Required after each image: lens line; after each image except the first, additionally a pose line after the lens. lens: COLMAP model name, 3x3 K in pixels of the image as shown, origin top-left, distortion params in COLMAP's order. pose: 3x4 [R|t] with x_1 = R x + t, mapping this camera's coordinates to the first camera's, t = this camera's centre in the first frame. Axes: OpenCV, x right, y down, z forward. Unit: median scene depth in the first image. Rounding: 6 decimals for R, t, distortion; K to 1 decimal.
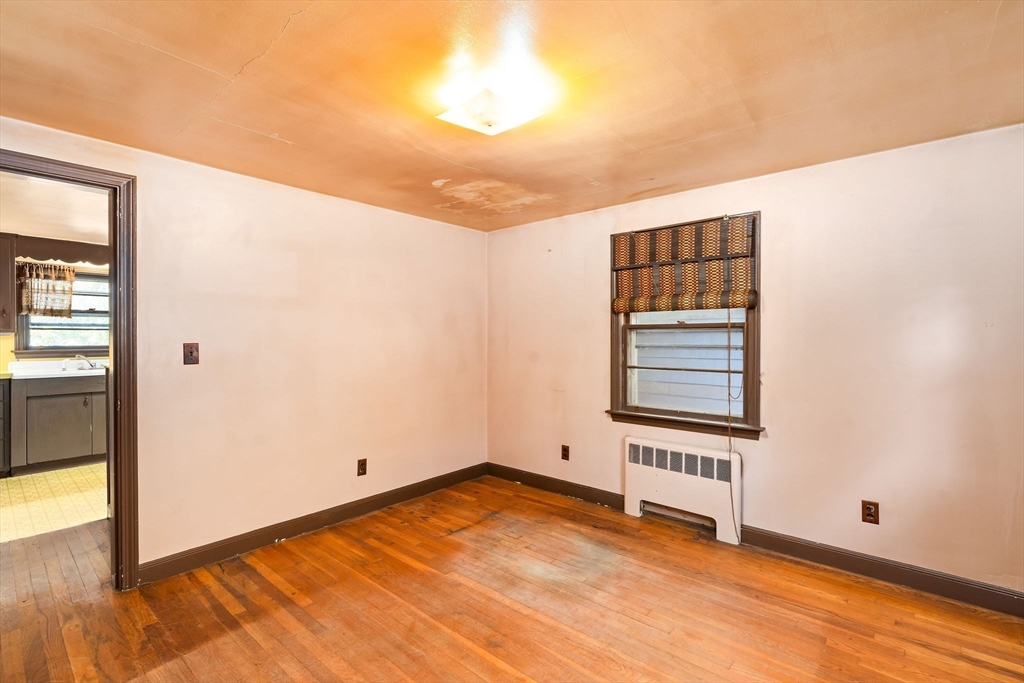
lens RADIAL K [[462.6, 0, 515.9], [0, 462.6, 341.9], [0, 0, 1]] dist [-0.001412, 0.000518]
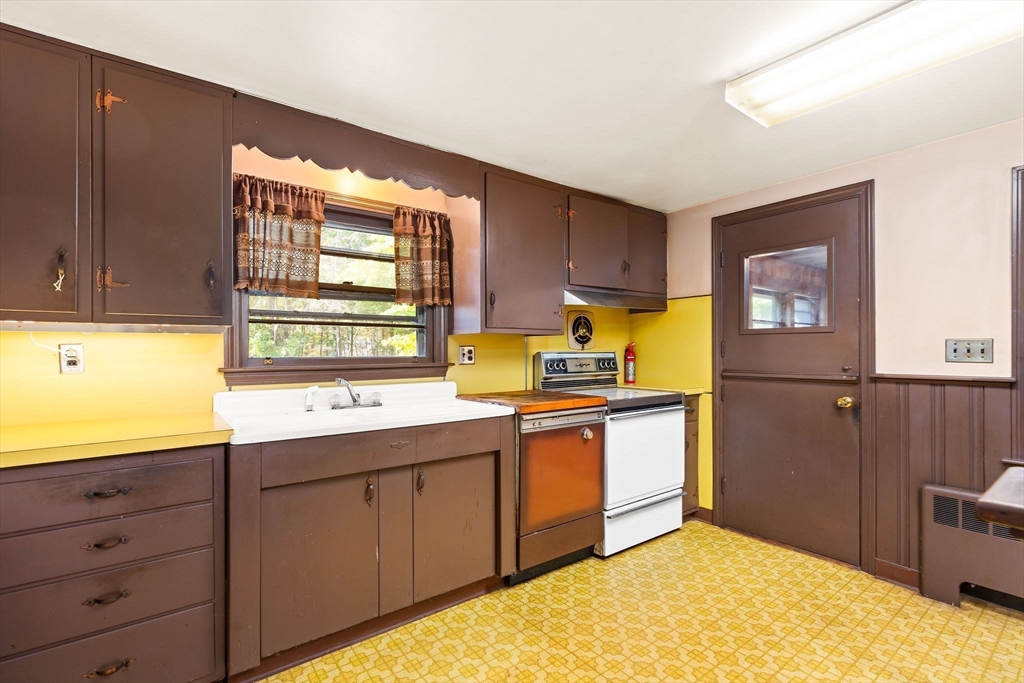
lens RADIAL K [[462.6, 0, 509.3], [0, 462.6, 348.1], [0, 0, 1]] dist [-0.001412, 0.000518]
pose [[0.976919, -0.004734, -0.213556, -0.272843], [0.003971, 0.999984, -0.004002, 0.000706], [0.213572, 0.003061, 0.976923, 0.235004]]
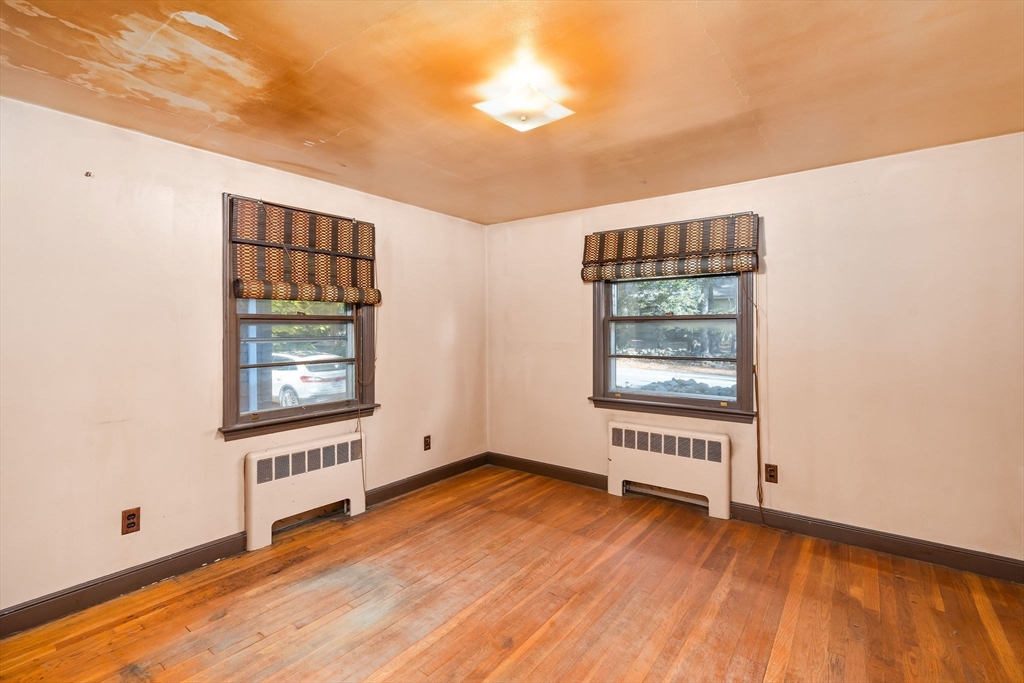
lens RADIAL K [[462.6, 0, 516.1], [0, 462.6, 330.6], [0, 0, 1]] dist [-0.001412, 0.000518]
pose [[-0.058337, -0.003984, 0.998289, -0.726249], [0.012980, 0.999904, 0.004749, -0.007656], [-0.998213, 0.013235, -0.058280, 0.733612]]
